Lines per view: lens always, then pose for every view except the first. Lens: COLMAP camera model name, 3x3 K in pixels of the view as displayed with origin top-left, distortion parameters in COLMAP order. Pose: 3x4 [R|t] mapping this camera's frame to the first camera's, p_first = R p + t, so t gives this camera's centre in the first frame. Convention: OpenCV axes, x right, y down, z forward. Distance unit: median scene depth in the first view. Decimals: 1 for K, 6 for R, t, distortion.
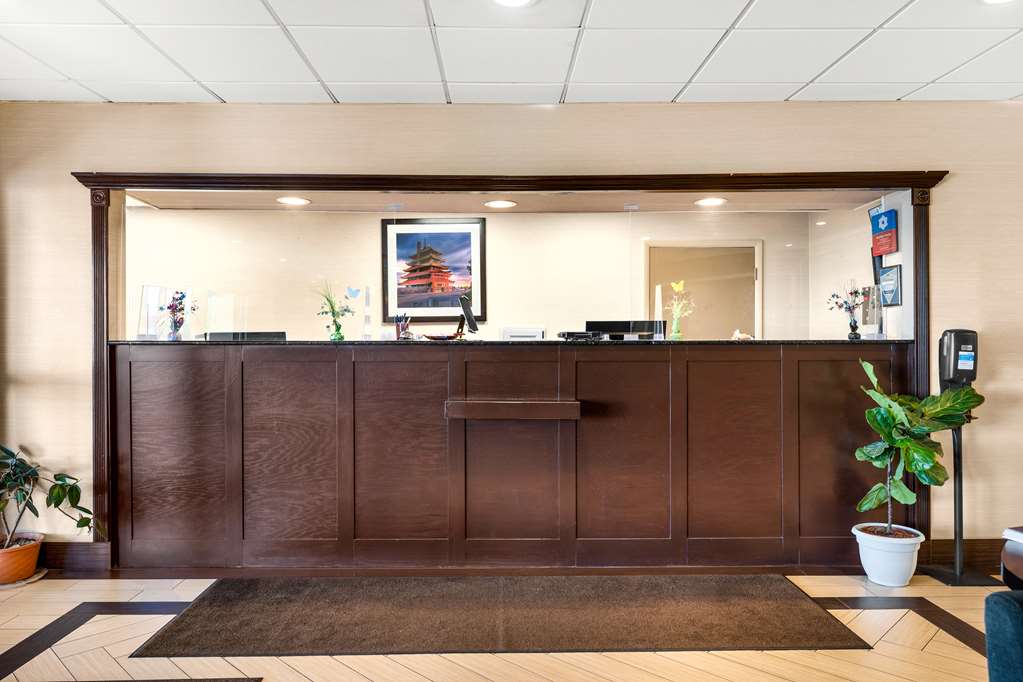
lens RADIAL K [[698.0, 0, 510.1], [0, 698.0, 340.9], [0, 0, 1]] dist [0.004232, 0.000598]
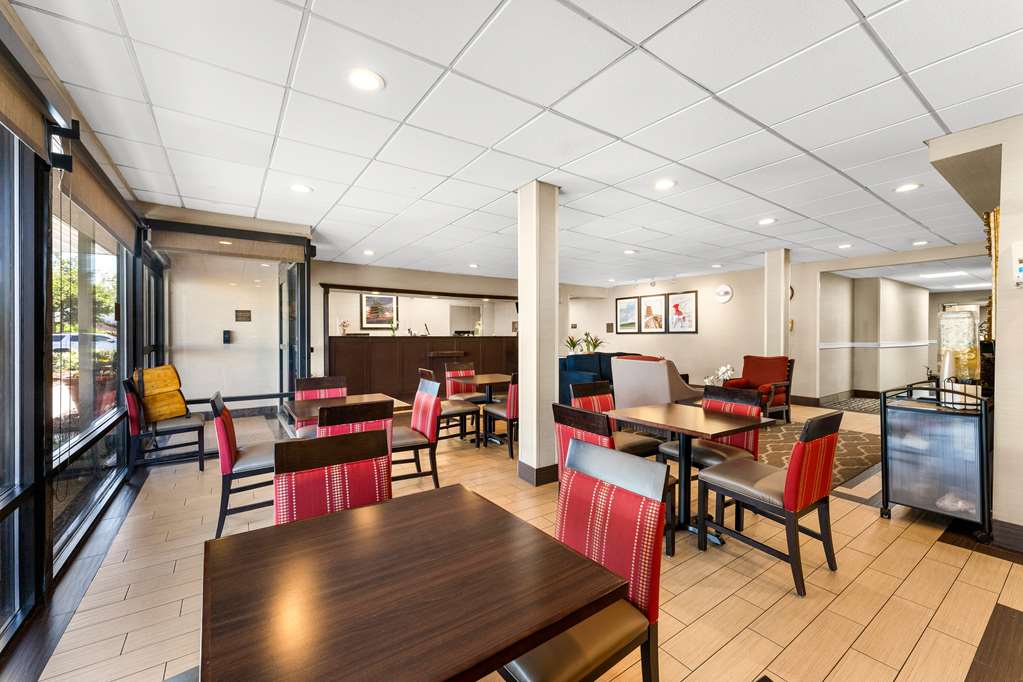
lens RADIAL K [[411.5, 0, 512.4], [0, 411.5, 337.5], [0, 0, 1]] dist [0.001379, 0.000052]
pose [[0.828015, 0.000098, 0.560706, -0.588125], [-0.002140, 0.999993, 0.002986, -0.001027], [-0.560702, -0.003672, 0.828010, -0.641245]]
